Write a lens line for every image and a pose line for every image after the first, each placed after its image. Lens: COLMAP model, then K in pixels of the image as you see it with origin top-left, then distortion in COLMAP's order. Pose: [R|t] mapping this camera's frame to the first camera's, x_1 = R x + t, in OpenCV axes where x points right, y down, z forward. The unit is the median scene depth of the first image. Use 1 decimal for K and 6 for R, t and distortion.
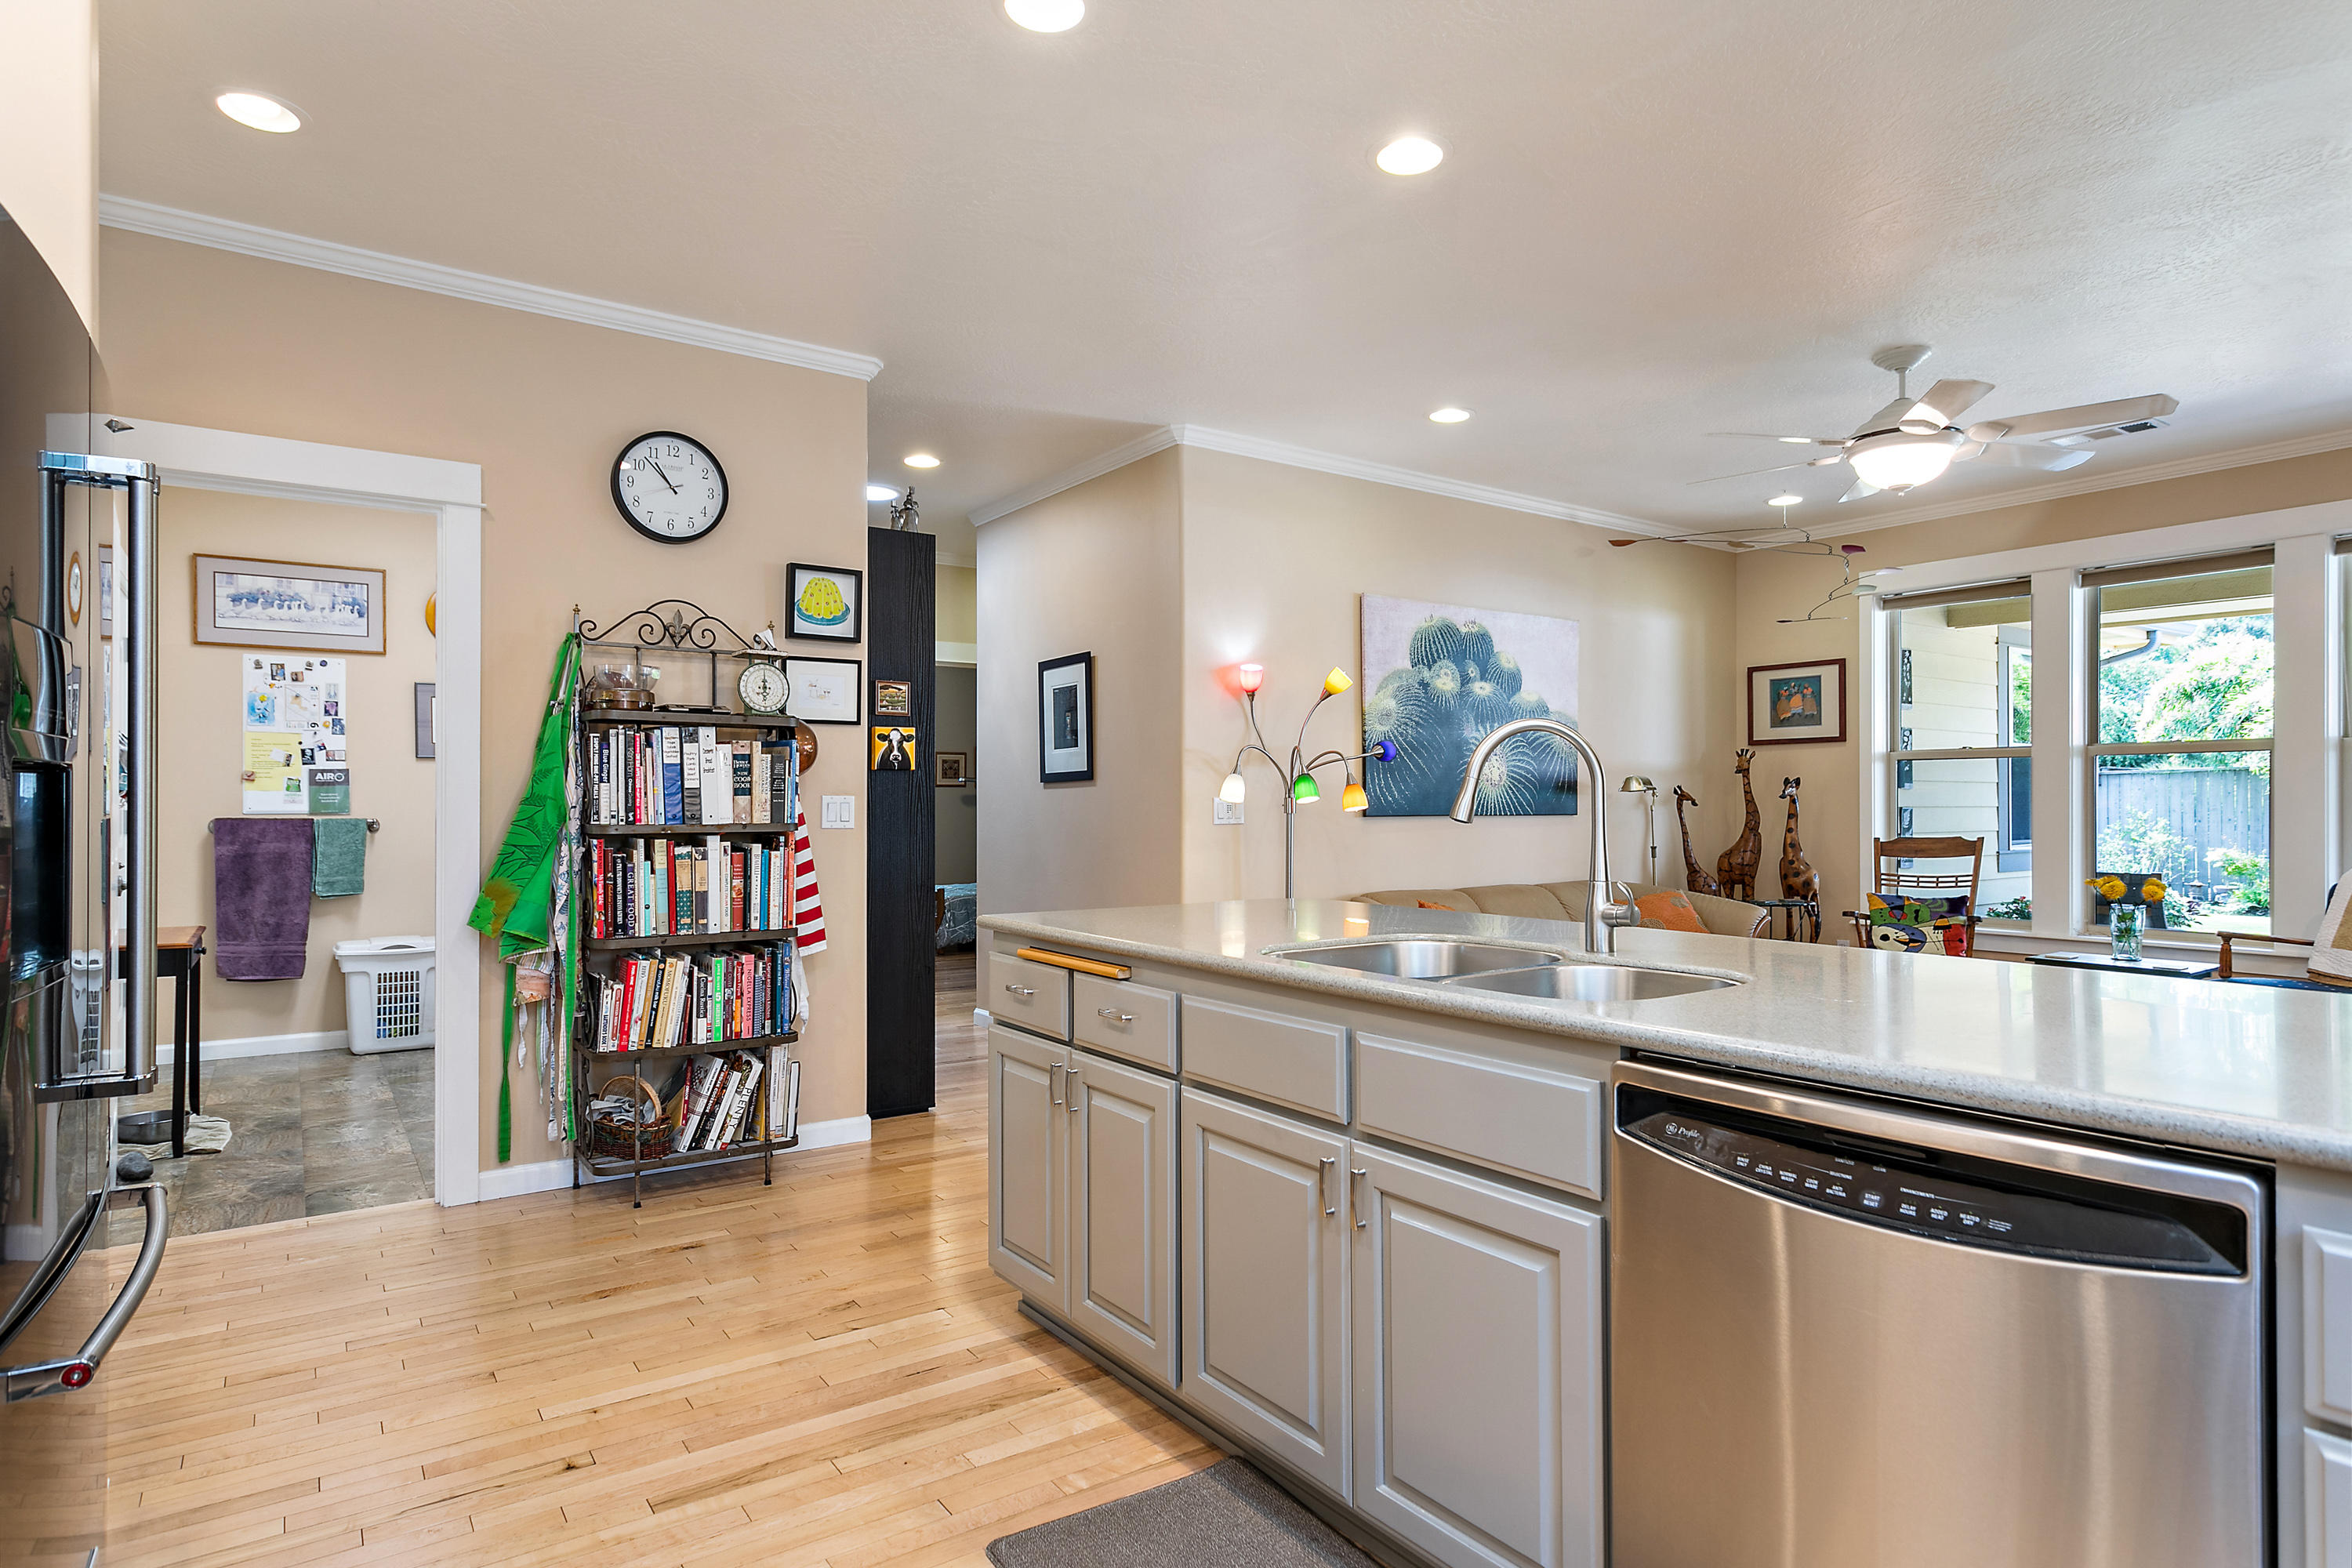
lens RADIAL K [[1279.2, 0, 1198.2], [0, 1279.2, 801.3], [0, 0, 1]] dist [0.006331, 0.002127]
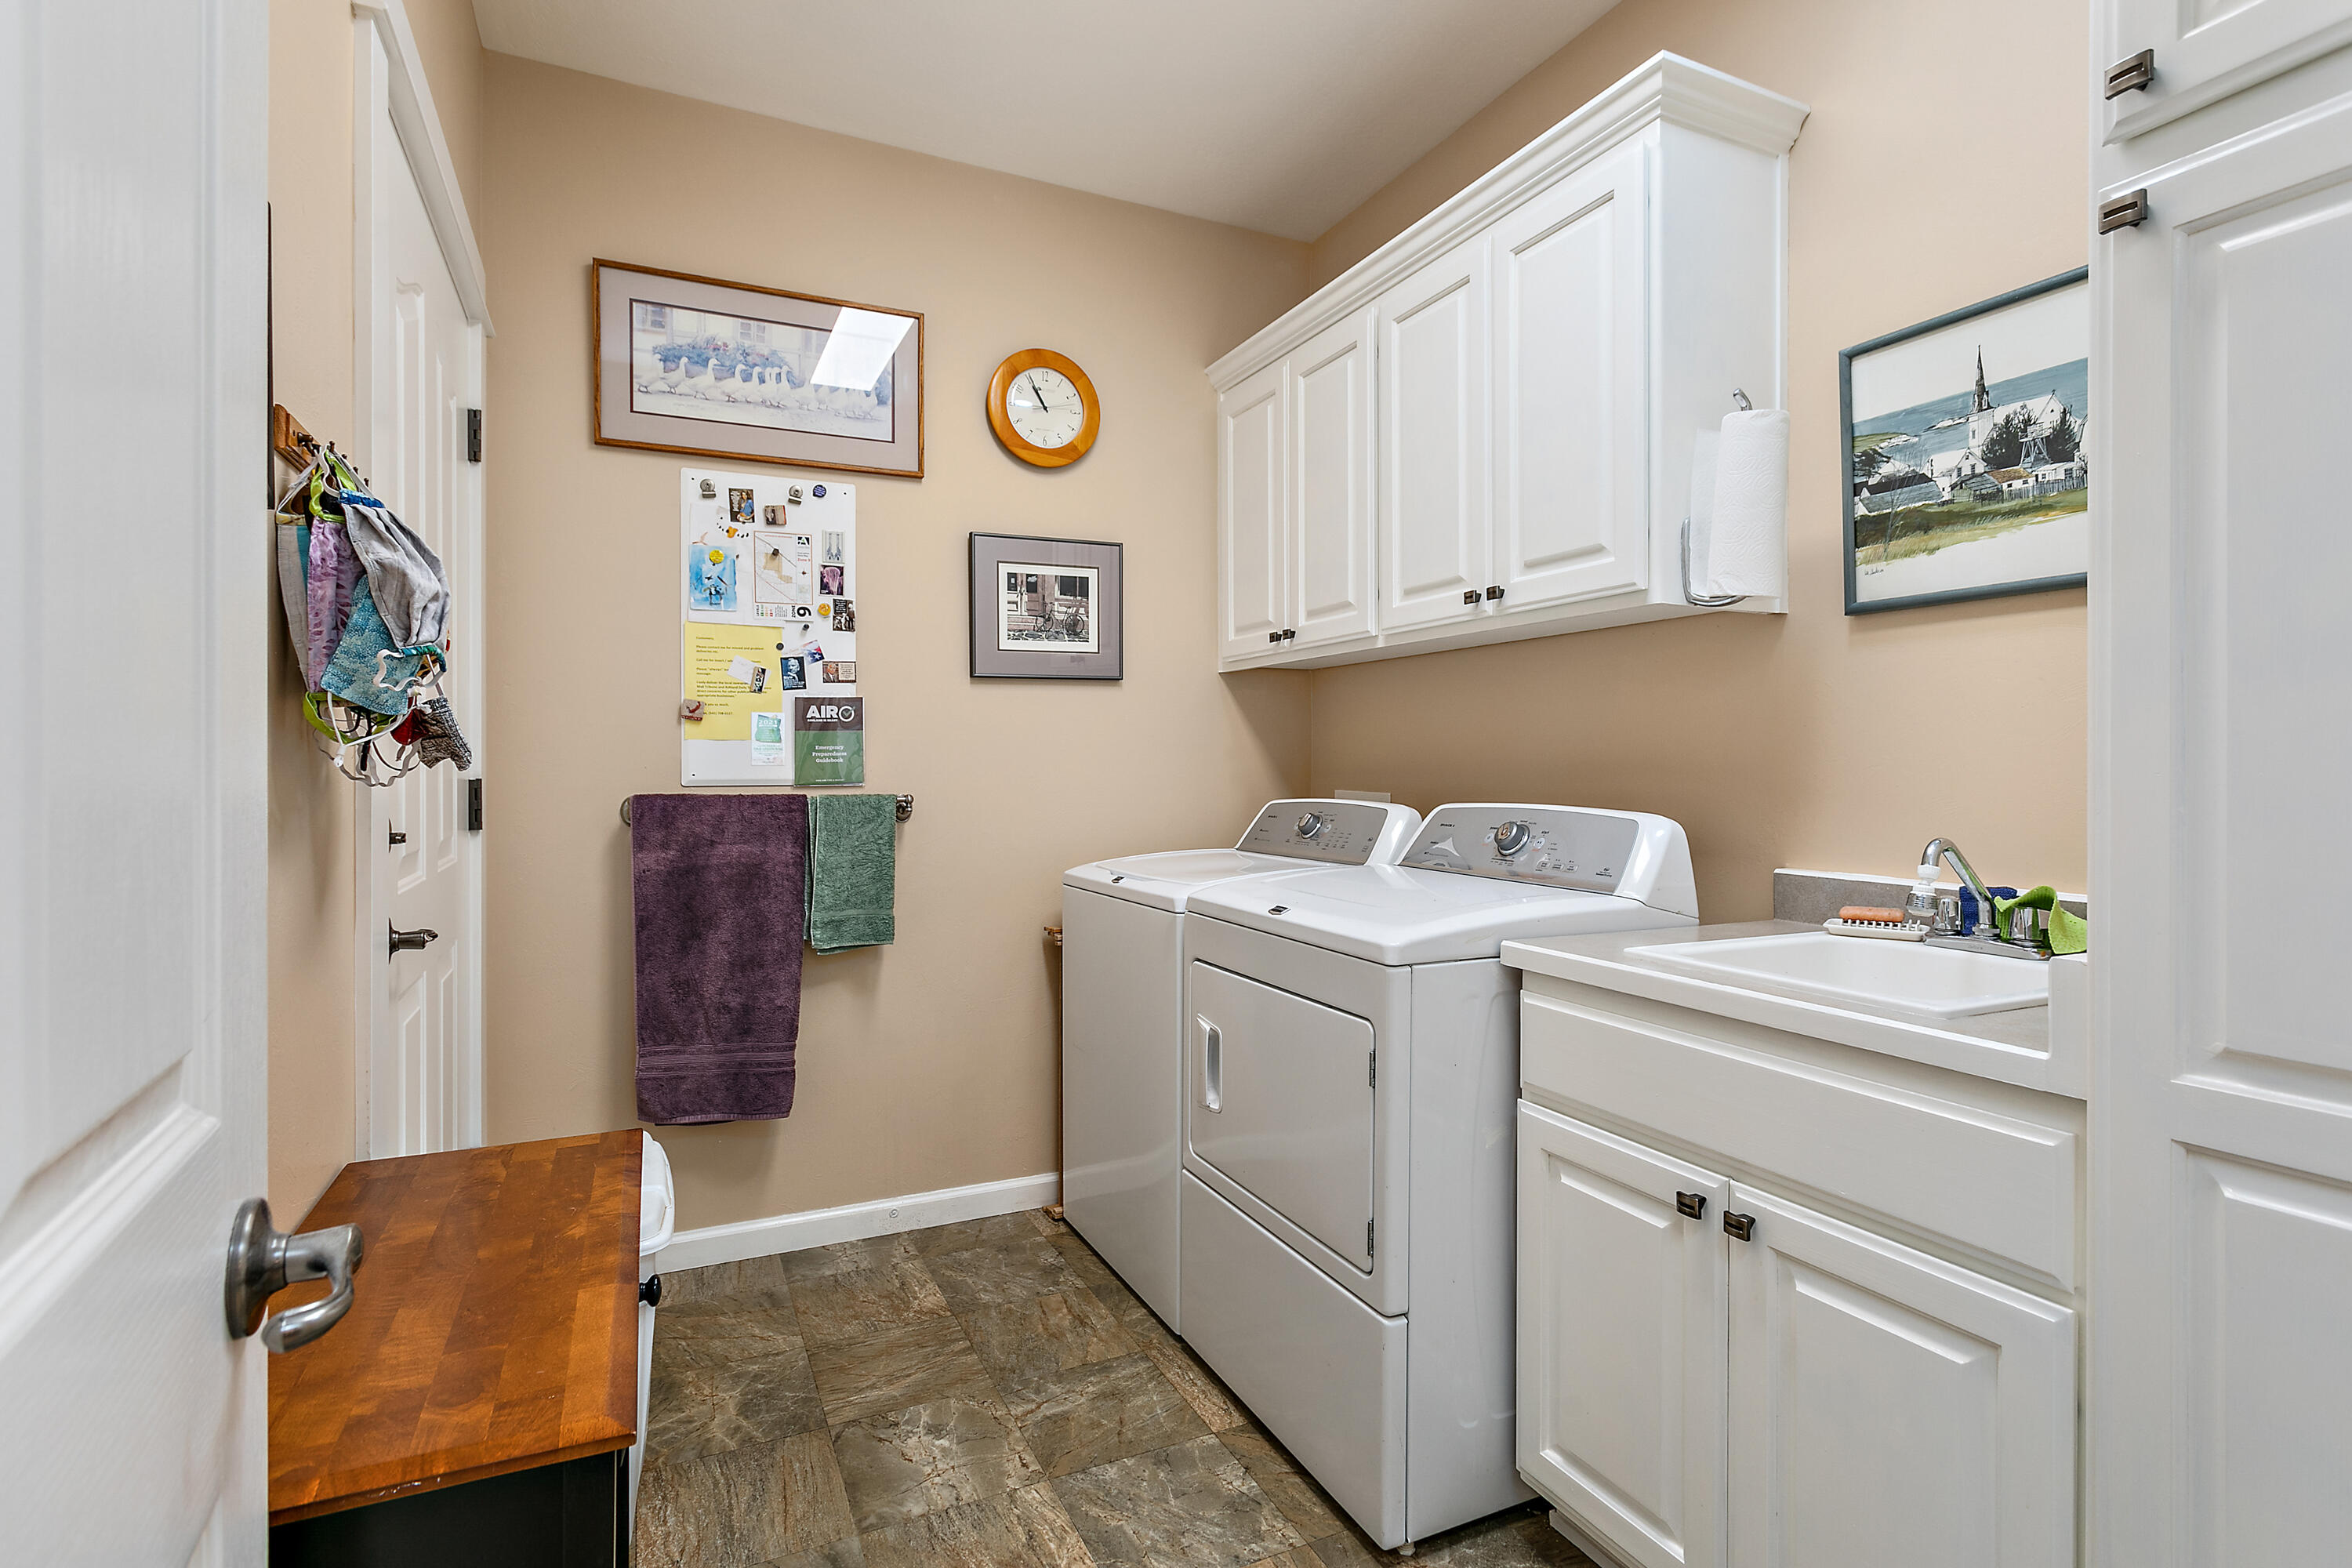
lens RADIAL K [[1130.7, 0, 1196.5], [0, 1130.7, 766.2], [0, 0, 1]] dist [0.003114, 0.000929]
pose [[0.985863, 0.000803, -0.167553, -0.464406], [-0.000243, 0.999994, 0.003364, 0.000611], [0.167555, -0.003276, 0.985857, 0.588844]]
